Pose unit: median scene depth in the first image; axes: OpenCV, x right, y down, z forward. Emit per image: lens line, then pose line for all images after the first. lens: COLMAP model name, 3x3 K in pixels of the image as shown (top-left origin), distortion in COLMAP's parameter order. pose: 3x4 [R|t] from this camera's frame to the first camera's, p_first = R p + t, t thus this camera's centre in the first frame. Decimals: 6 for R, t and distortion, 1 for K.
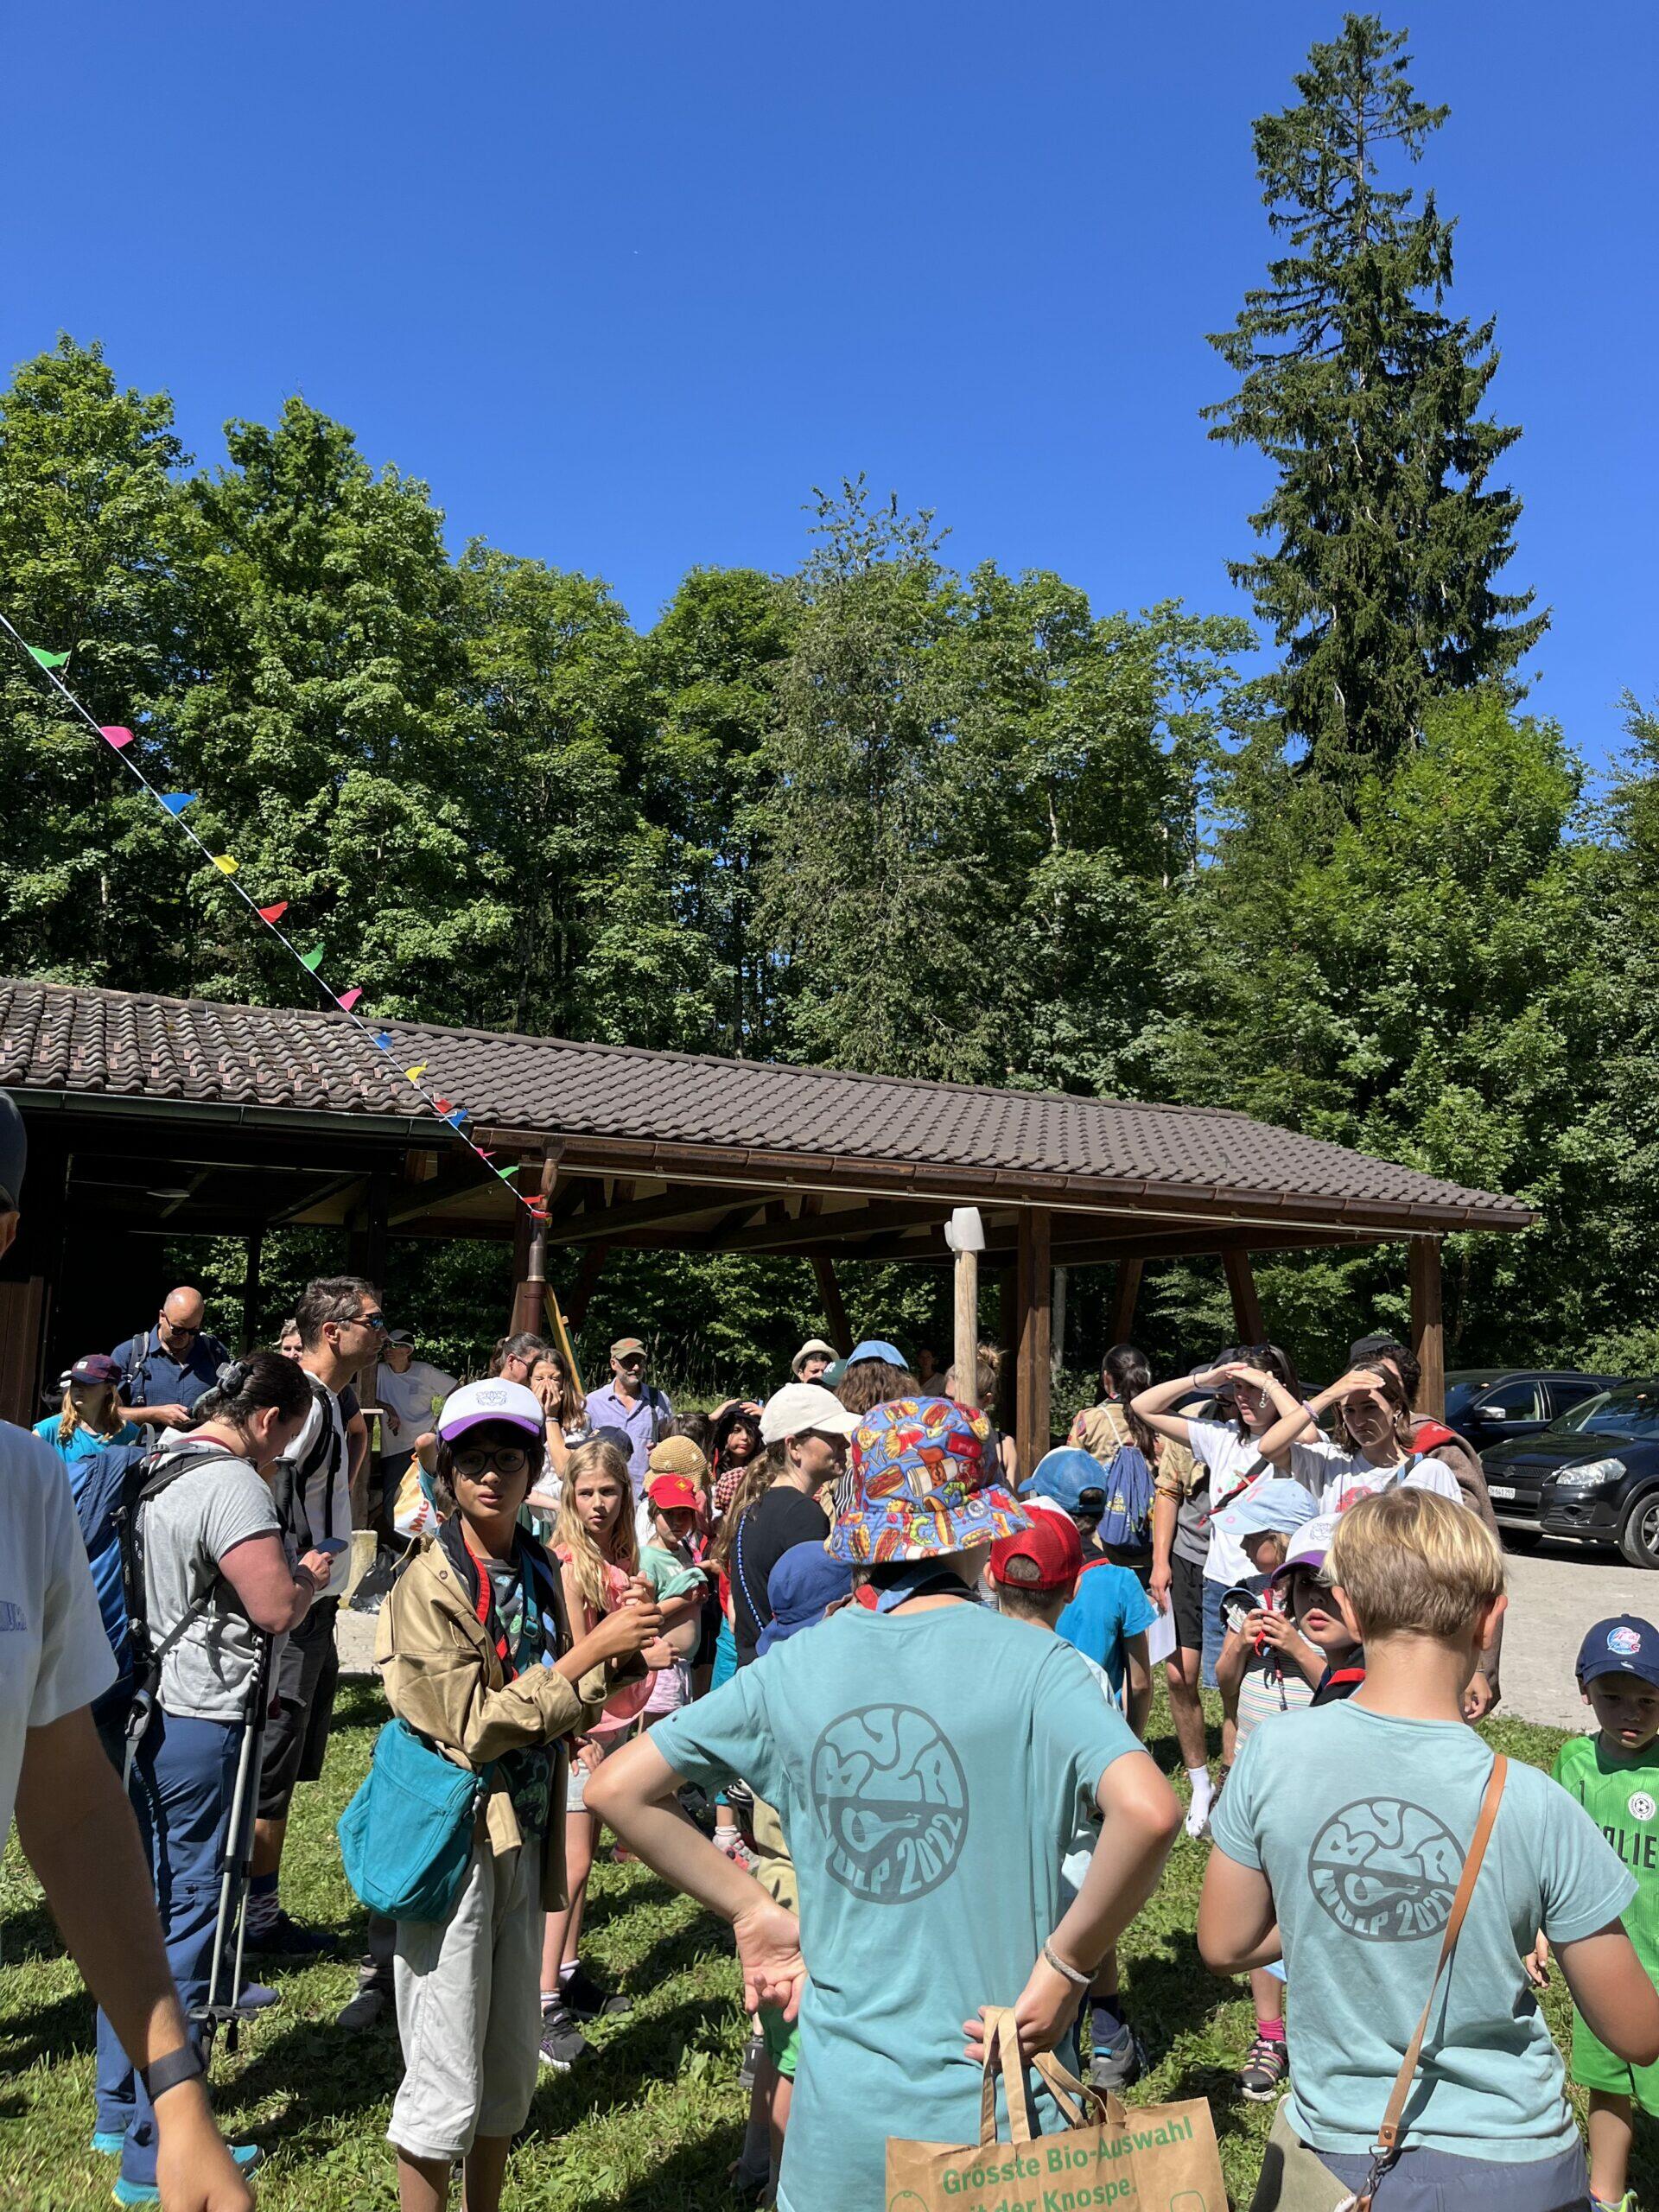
lens RADIAL K [[1683.6, 0, 848.2], [0, 1683.6, 1113.8], [0, 0, 1]] dist [0.048550, -0.067440]
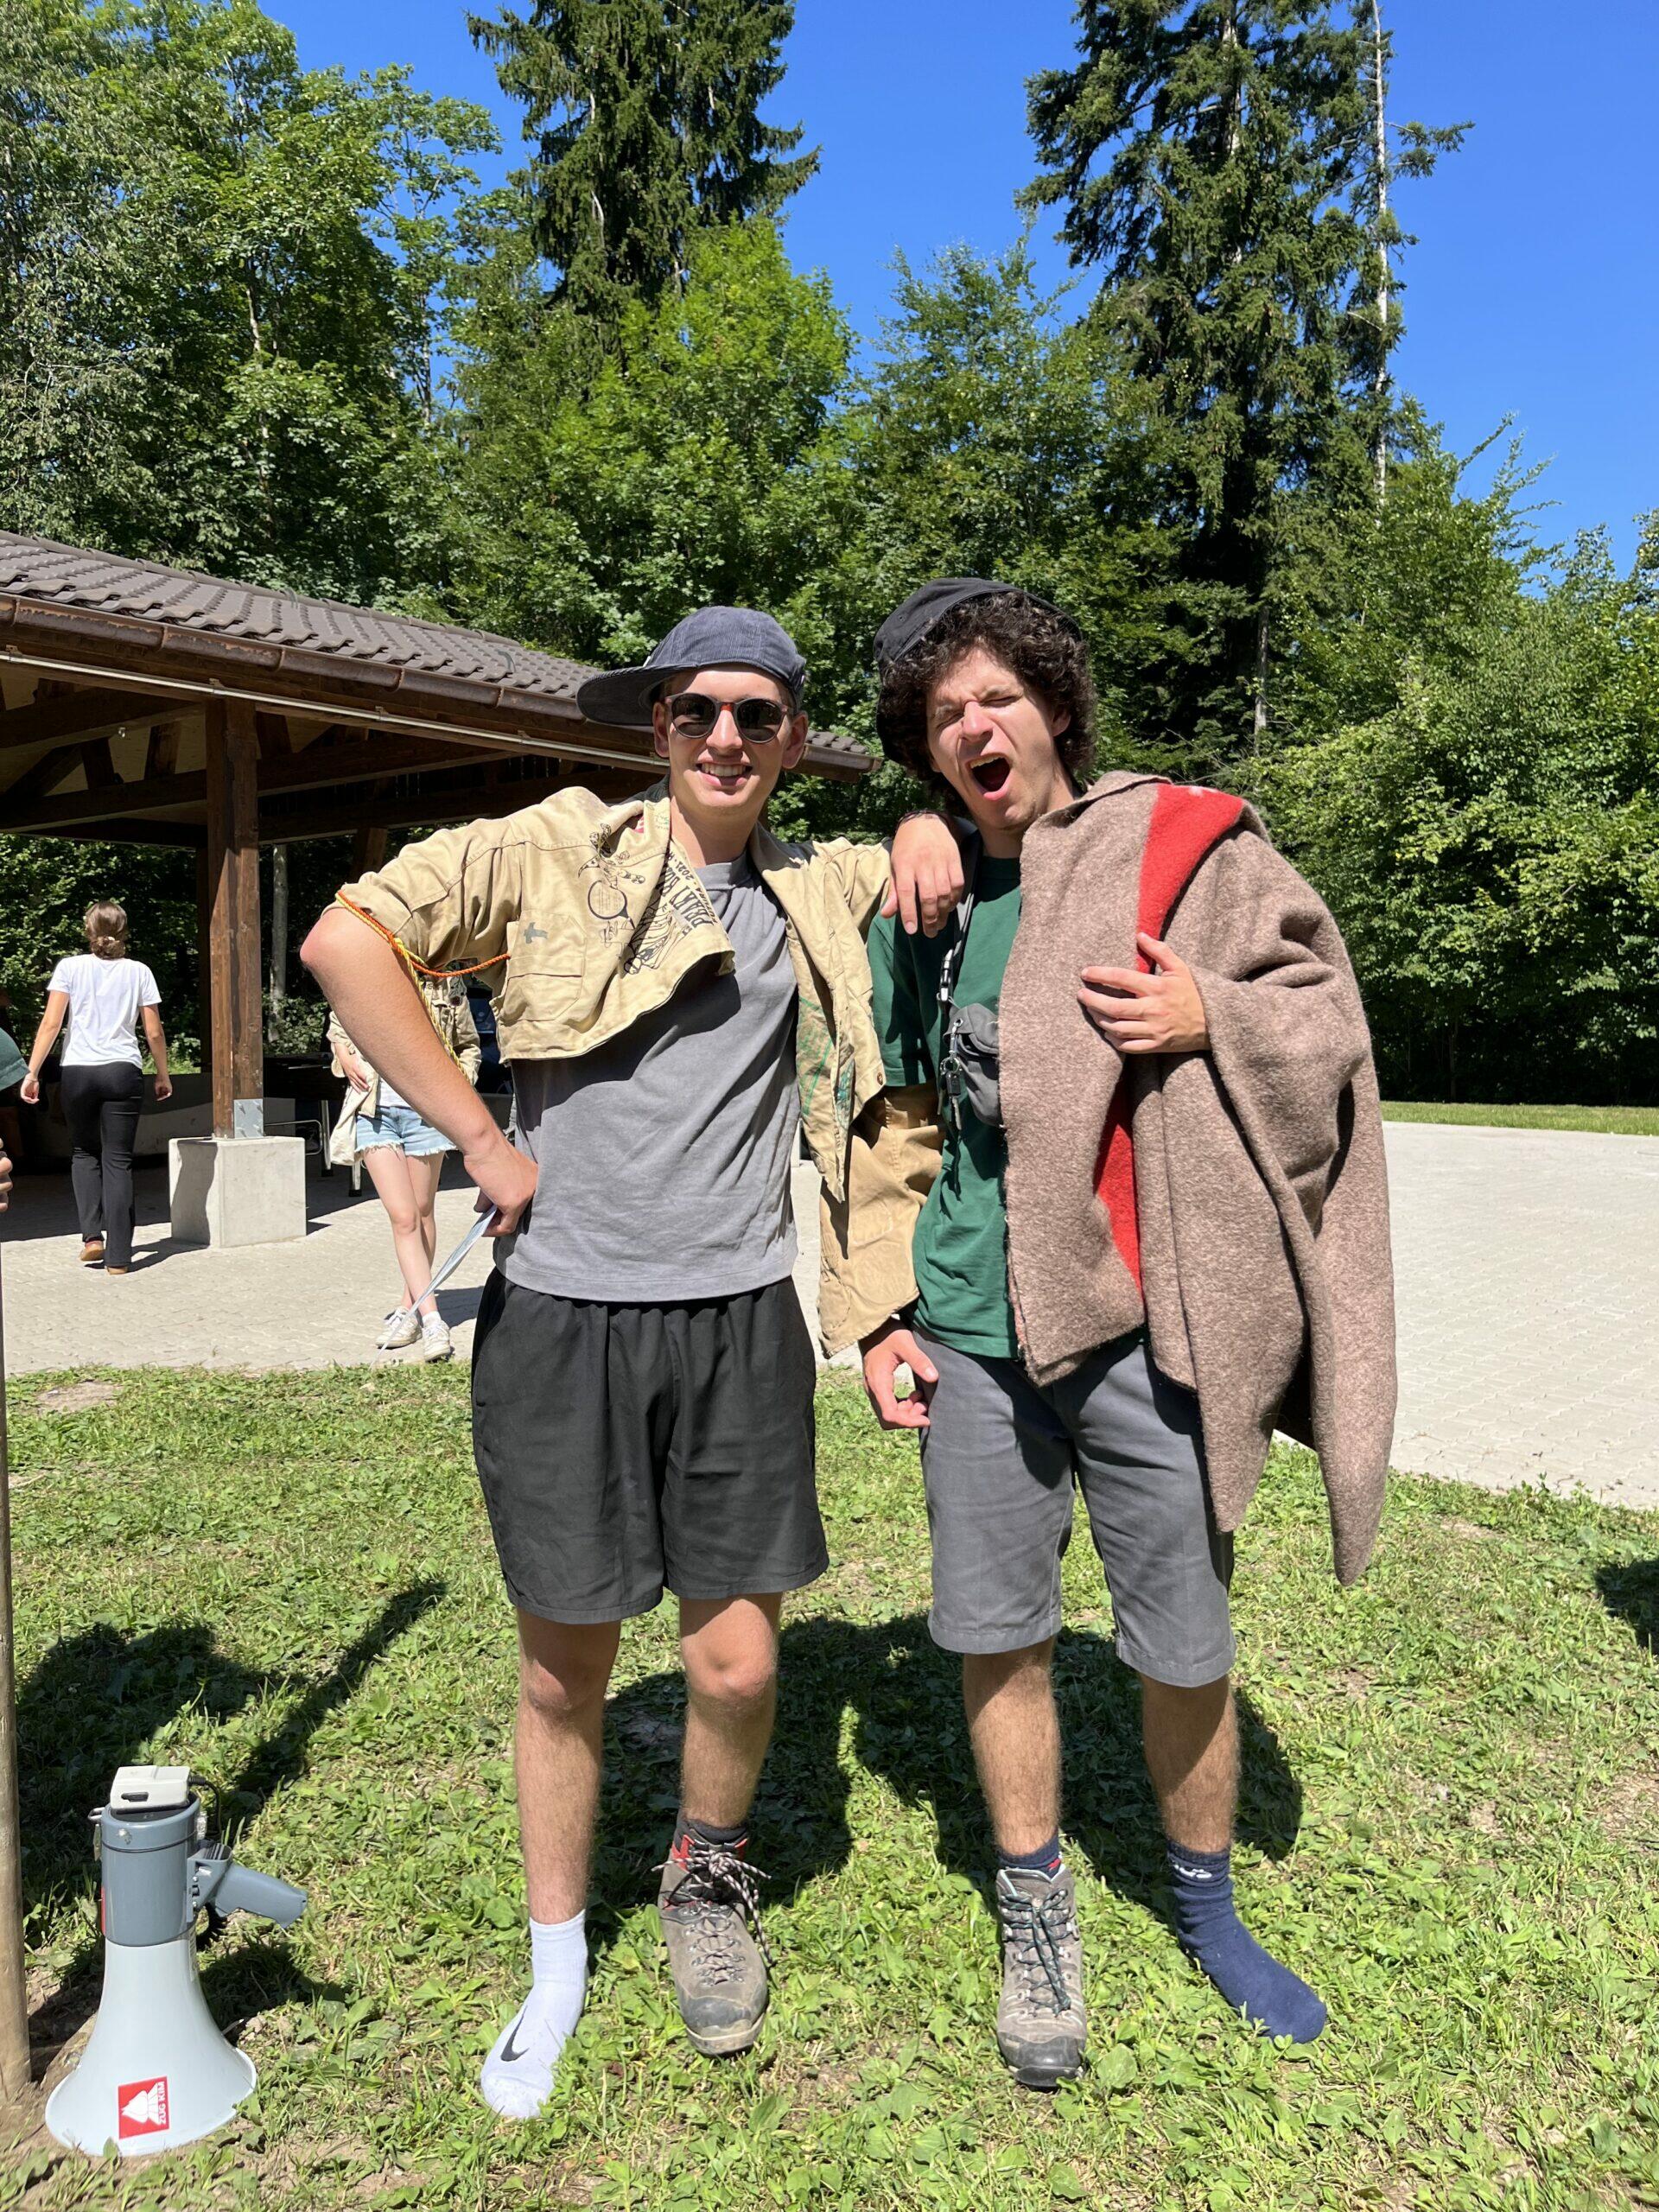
lens RADIAL K [[1683.6, 0, 802.0], [0, 1683.6, 1116.4], [0, 0, 1]] dist [0.048550, -0.067440]
pose [[0.912966, -0.049256, 0.405052, 0.012751], [-0.038127, 0.978046, 0.204872, 0.023374], [-0.406251, -0.202484, 0.891045, 0.095907]]
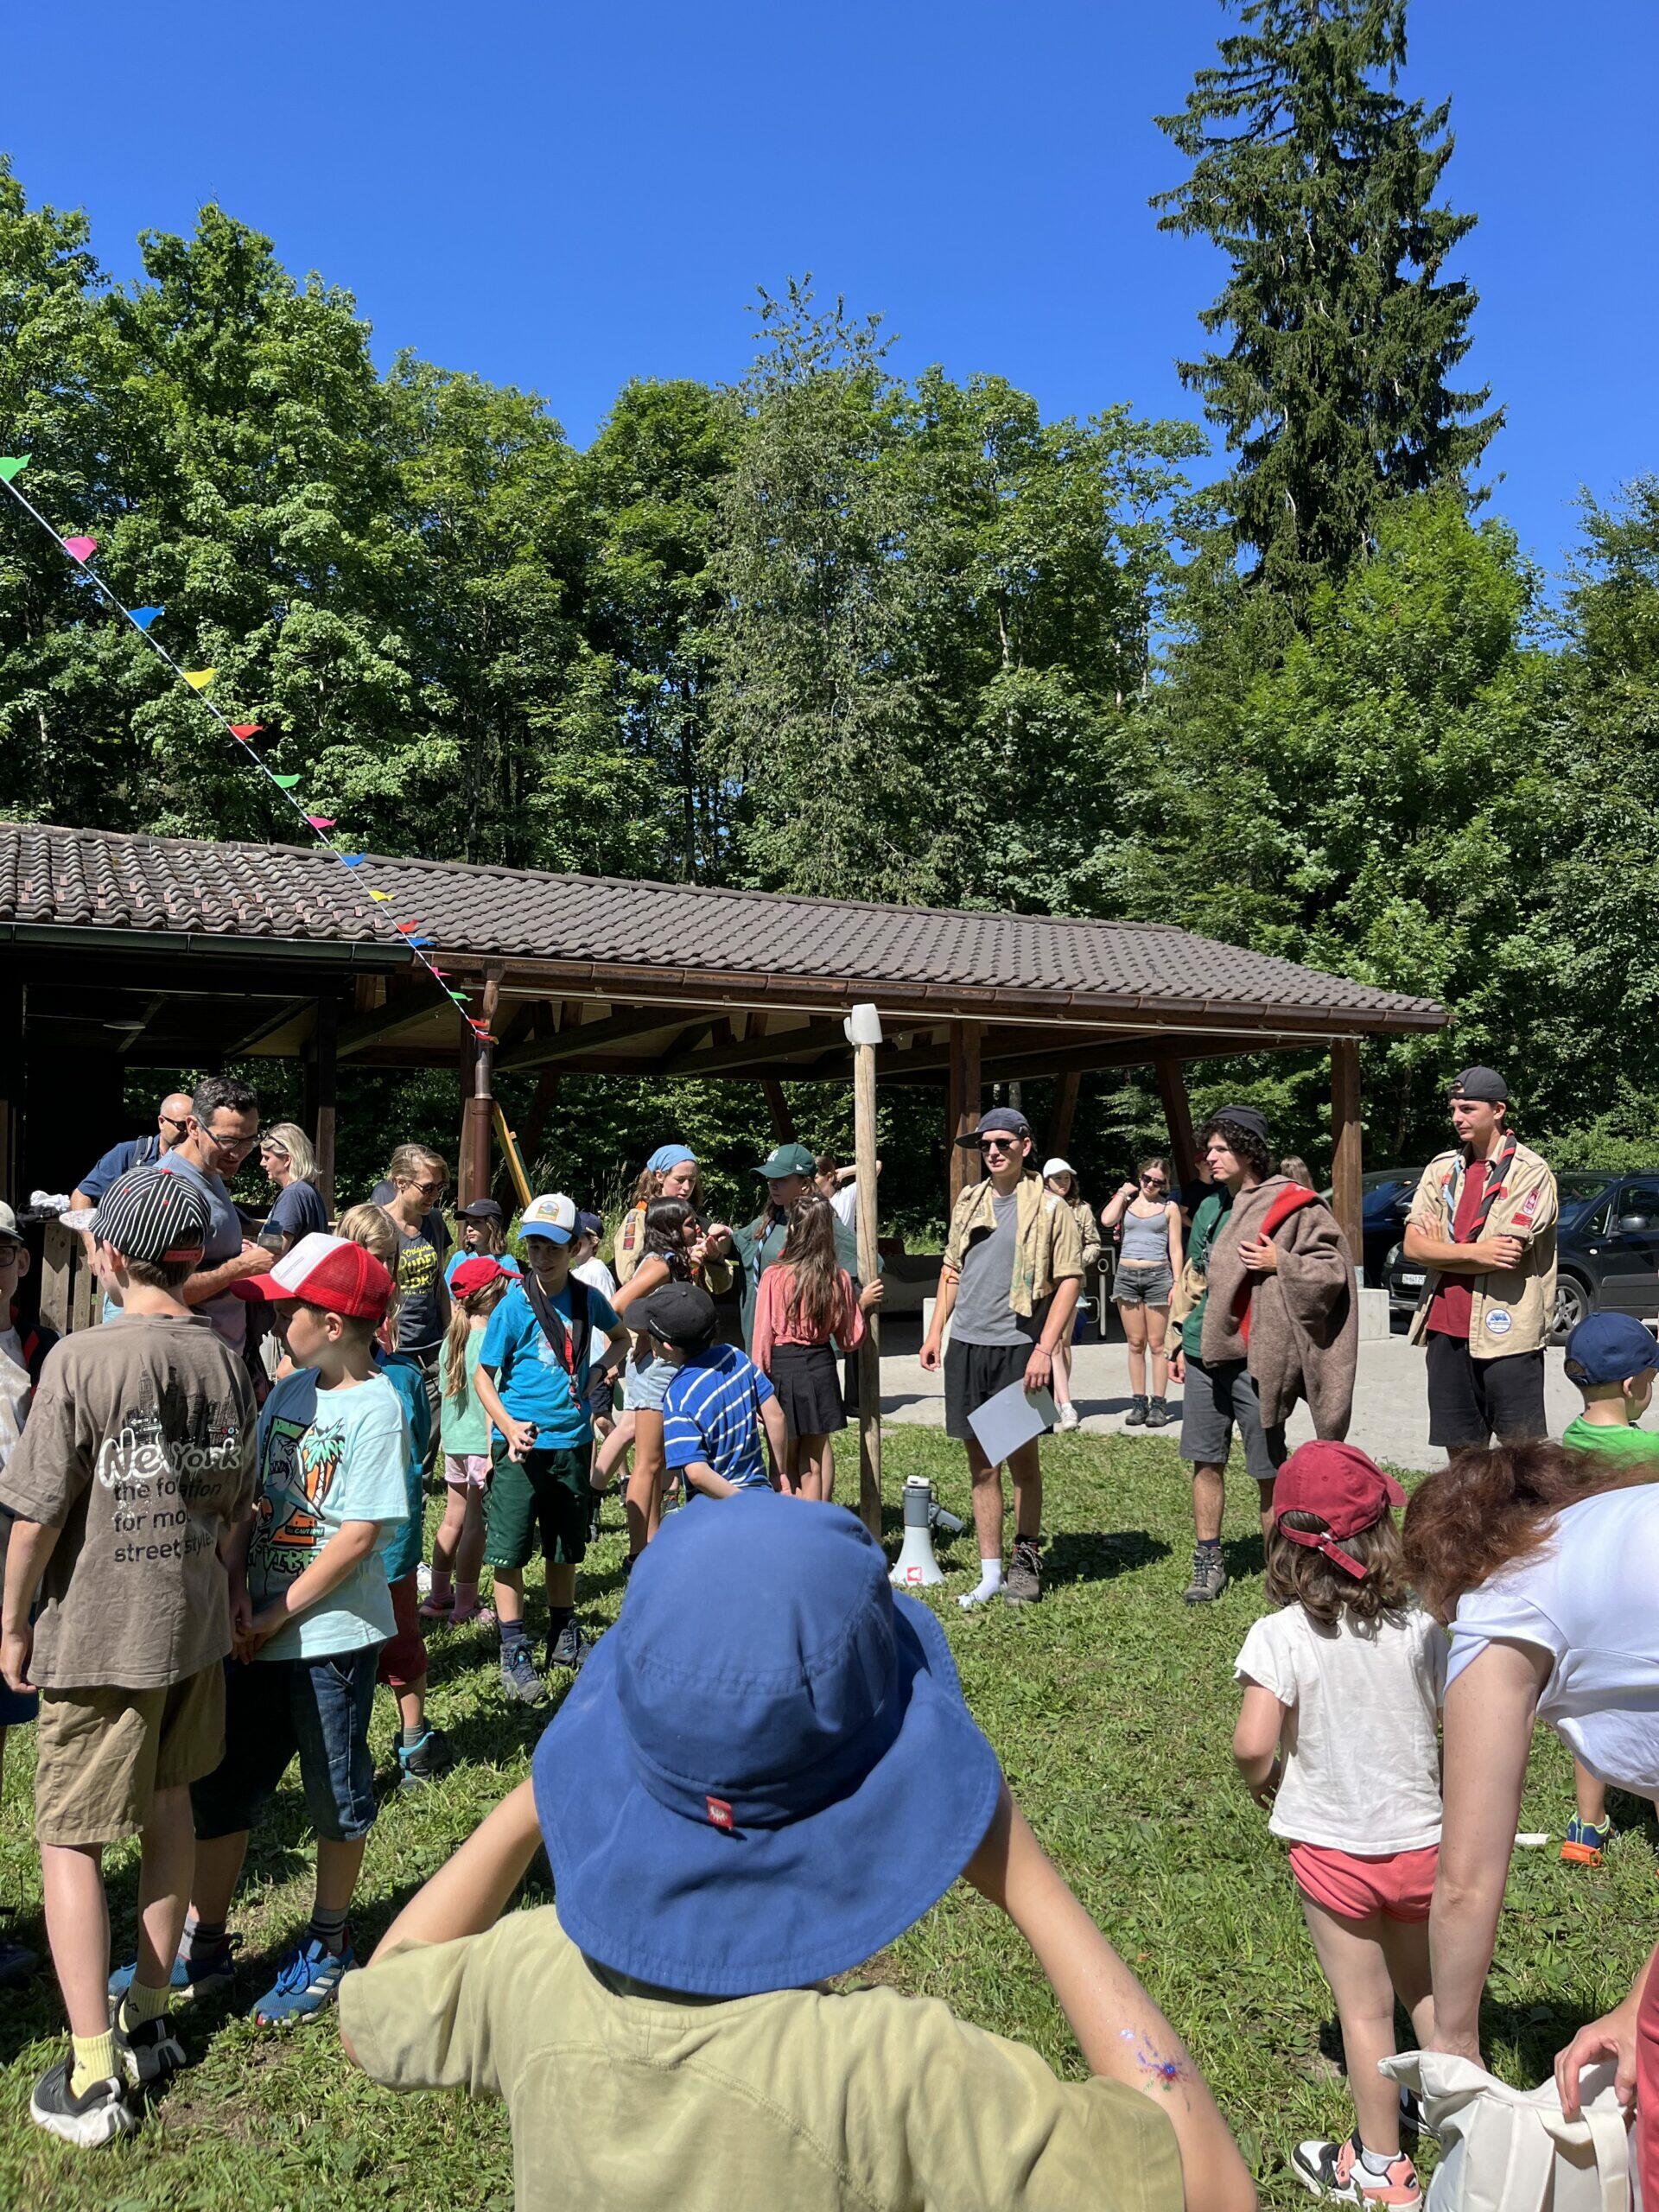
lens RADIAL K [[1683.6, 0, 837.6], [0, 1683.6, 1107.0], [0, 0, 1]] dist [0.048550, -0.067440]
pose [[0.999612, -0.025164, 0.011906, 0.005841], [0.023904, 0.995079, 0.096154, 0.002428], [-0.014267, -0.095832, 0.995295, -0.011620]]
